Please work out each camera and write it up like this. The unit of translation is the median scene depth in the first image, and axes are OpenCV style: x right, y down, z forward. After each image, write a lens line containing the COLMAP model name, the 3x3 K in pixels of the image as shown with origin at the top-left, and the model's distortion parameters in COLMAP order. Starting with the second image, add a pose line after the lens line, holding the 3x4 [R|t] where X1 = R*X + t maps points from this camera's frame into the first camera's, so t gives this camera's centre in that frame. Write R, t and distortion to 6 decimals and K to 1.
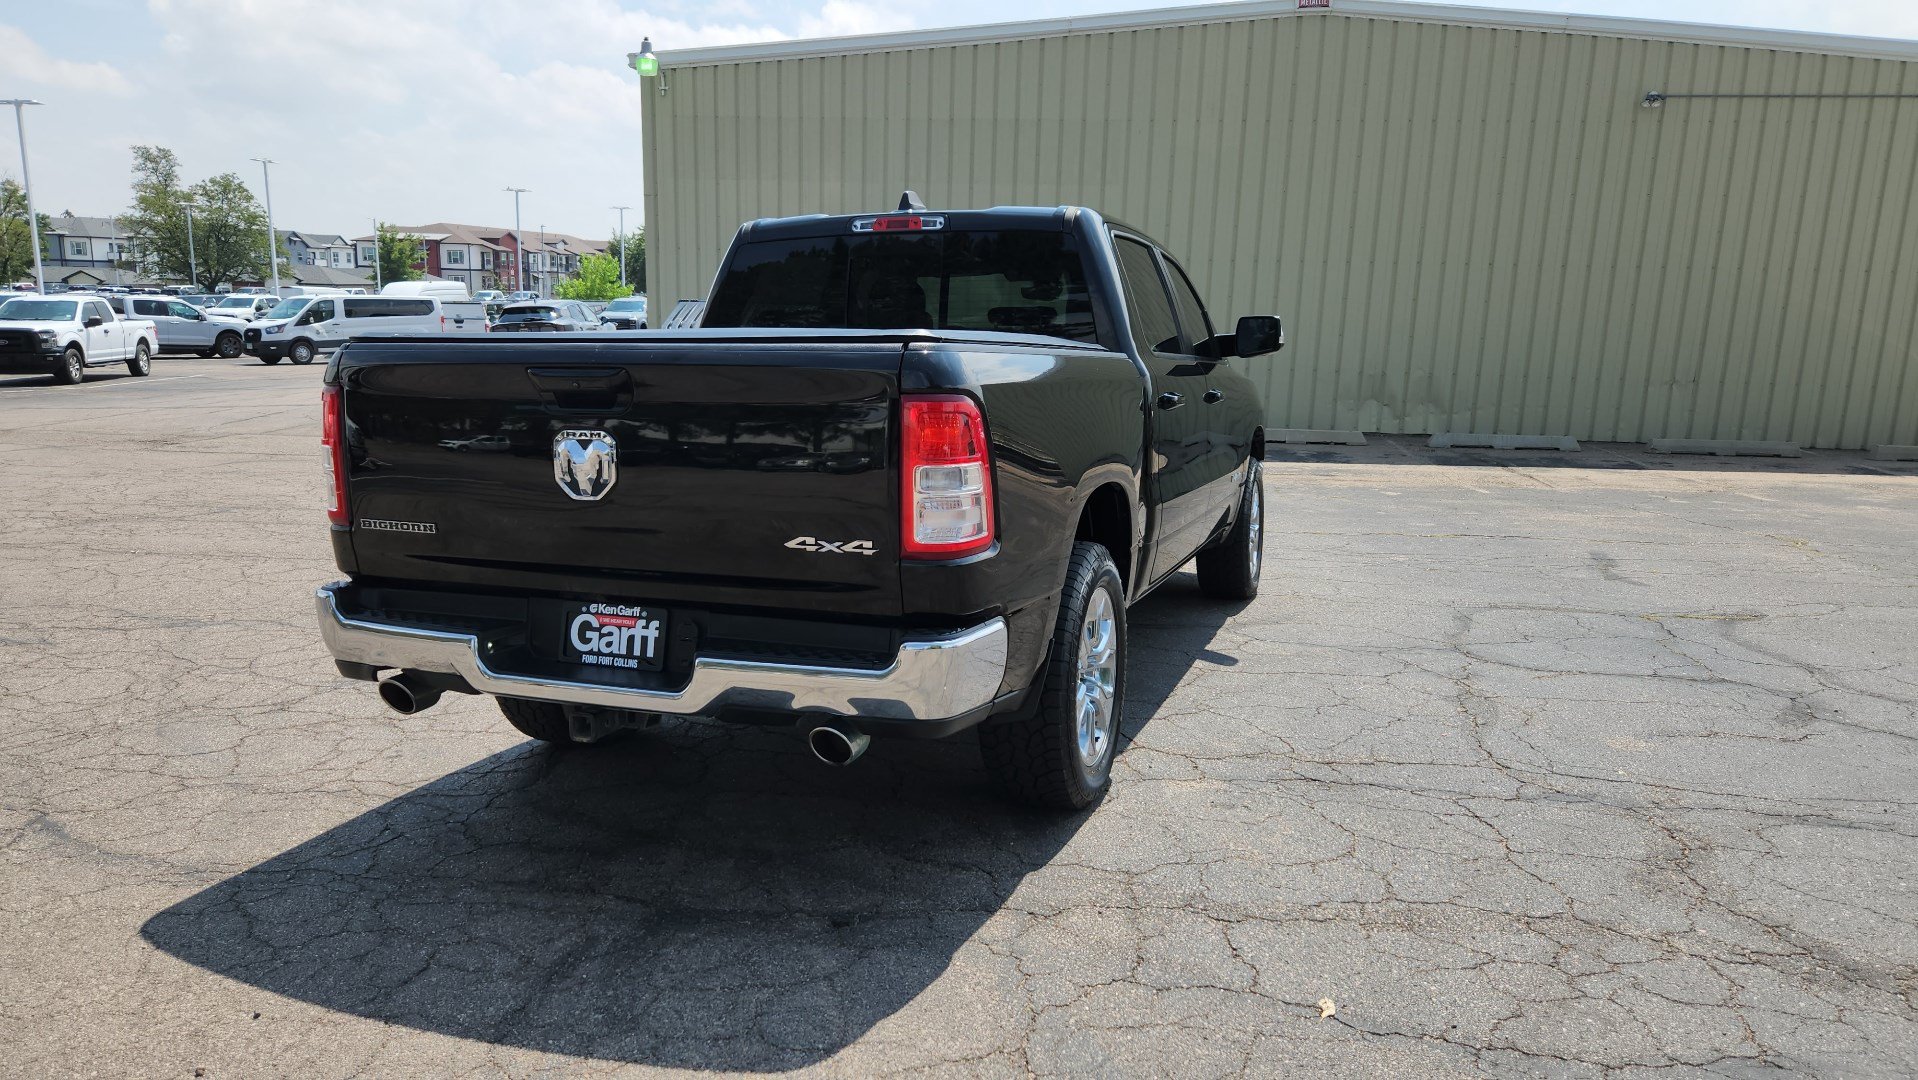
lens RADIAL K [[1323.5, 0, 895.9], [0, 1323.5, 532.0], [0, 0, 1]] dist [0.069700, -0.060914]
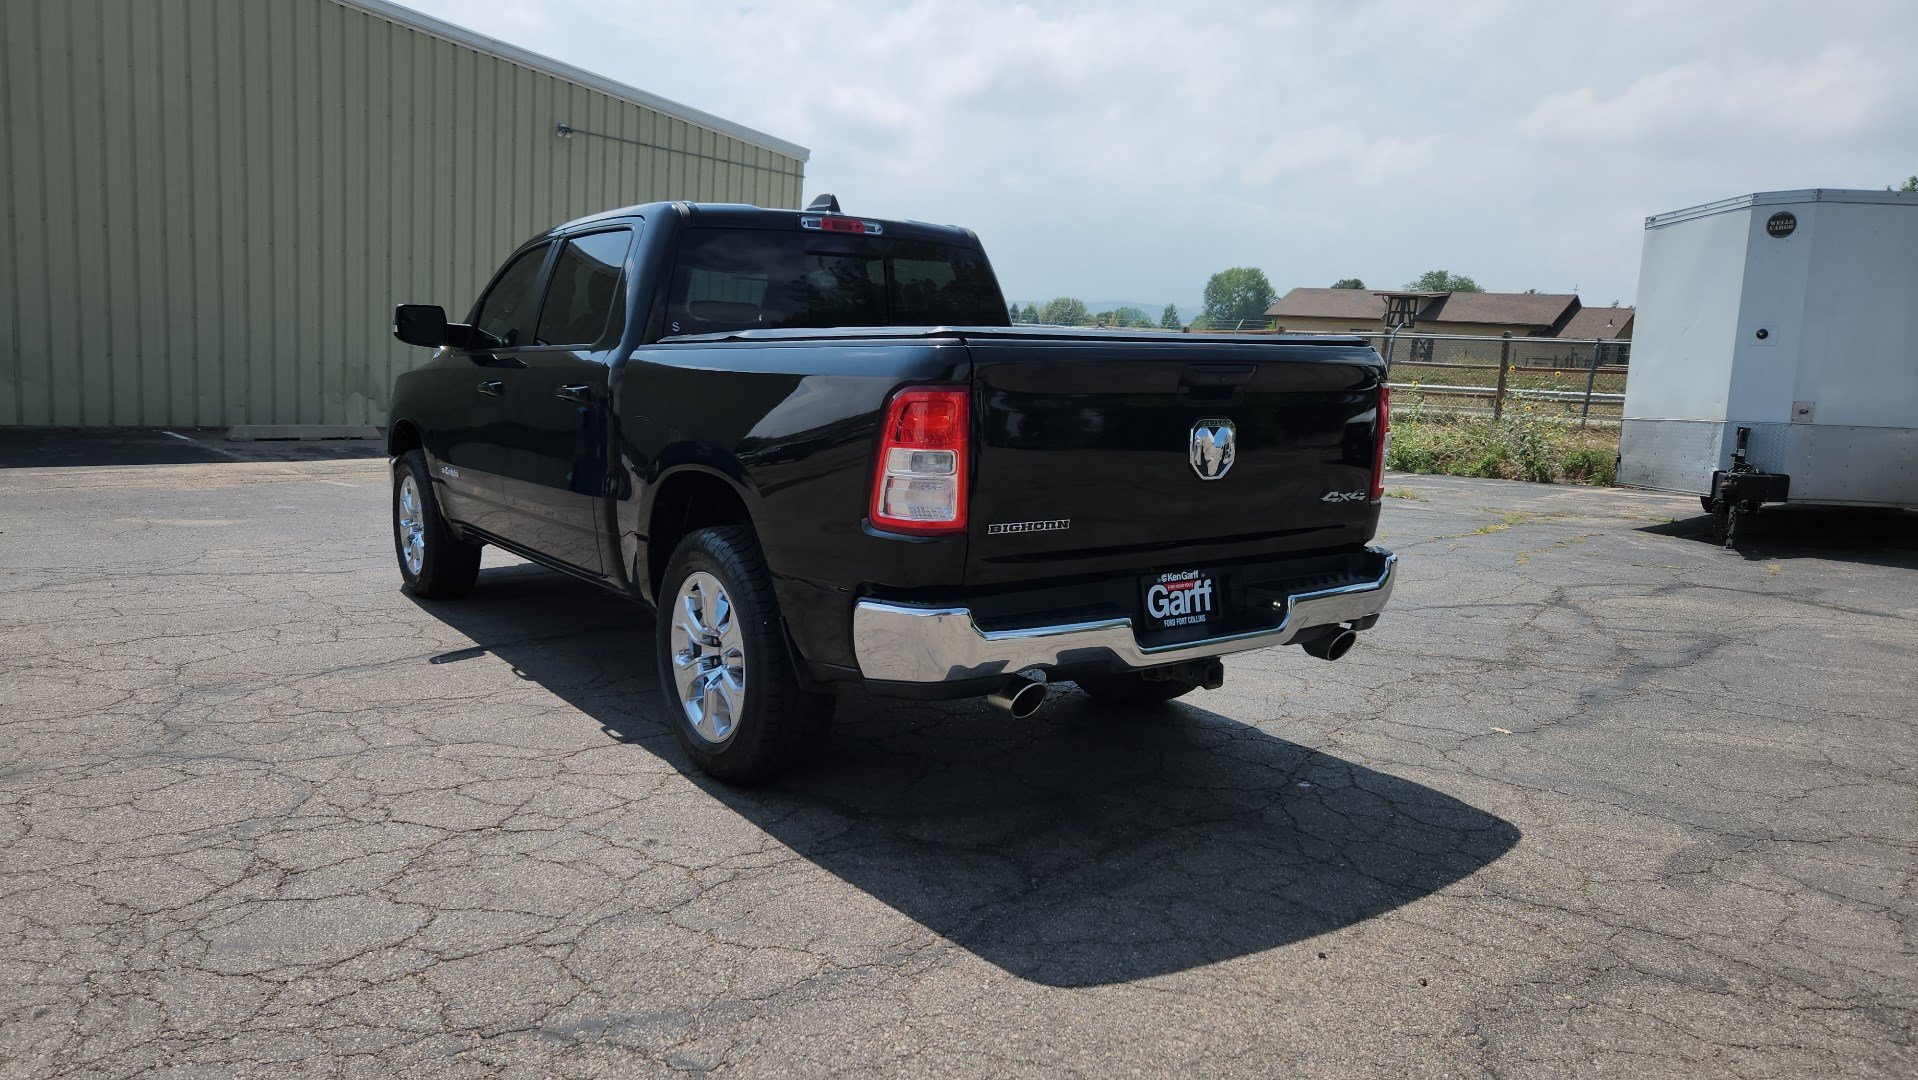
lens RADIAL K [[1331.0, 0, 937.4], [0, 1331.0, 551.2], [0, 0, 1]] dist [0.075354, -0.063520]
pose [[0.531172, -0.114356, 0.839511, -1.207280], [0.098553, 0.992463, 0.072835, -0.063066], [-0.841513, 0.044048, 0.538438, 0.521361]]
